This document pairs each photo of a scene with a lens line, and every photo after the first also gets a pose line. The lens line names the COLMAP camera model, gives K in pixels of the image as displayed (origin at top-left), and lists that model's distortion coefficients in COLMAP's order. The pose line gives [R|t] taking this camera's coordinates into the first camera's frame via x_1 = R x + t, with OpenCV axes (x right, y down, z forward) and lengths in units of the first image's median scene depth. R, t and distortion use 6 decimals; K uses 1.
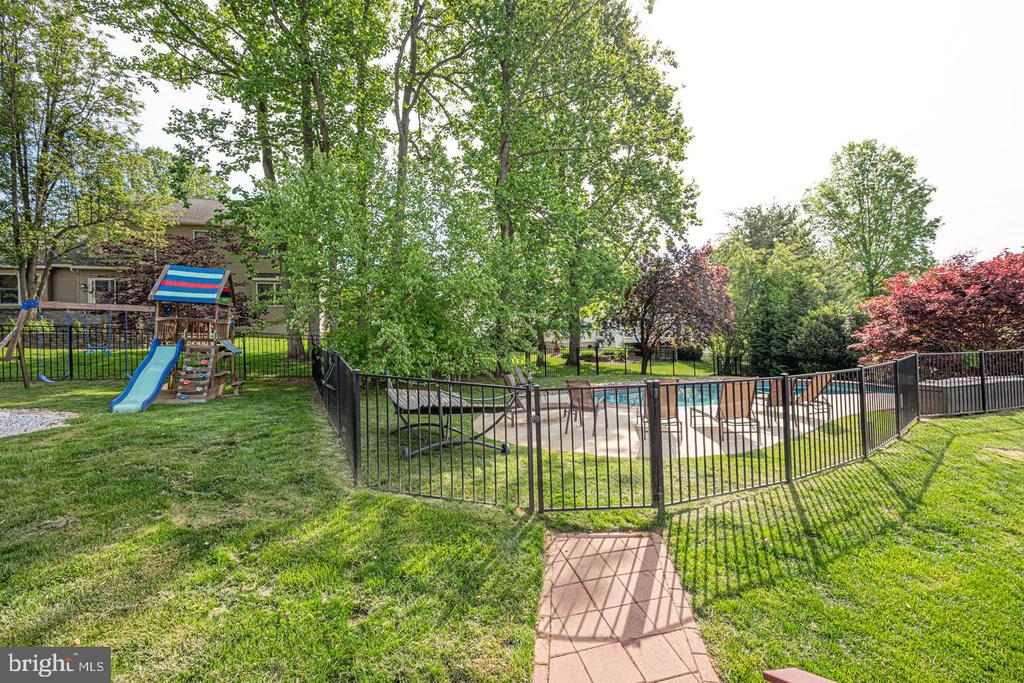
lens RADIAL K [[413.9, 0, 510.9], [0, 413.9, 335.3], [0, 0, 1]] dist [0.000590, 0.000036]
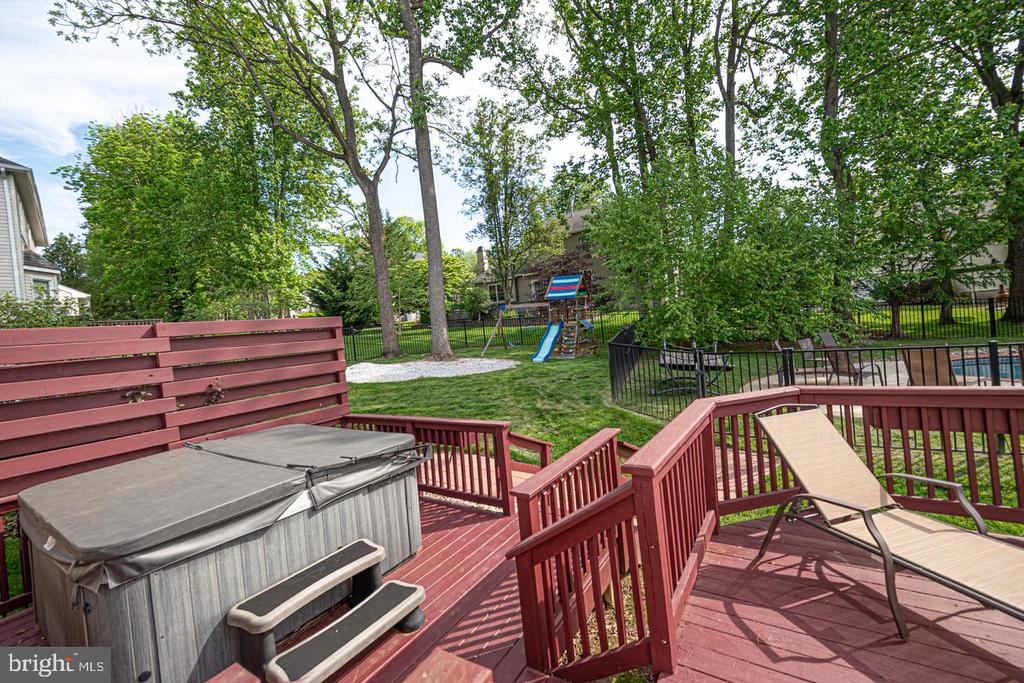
lens RADIAL K [[409.8, 0, 519.3], [0, 409.8, 341.1], [0, 0, 1]] dist [0.000149, 0.000010]
pose [[0.655787, -0.006663, -0.754917, 0.292206], [0.087281, 0.993925, 0.067047, -0.029633], [0.749884, -0.109859, 0.652384, -0.187736]]
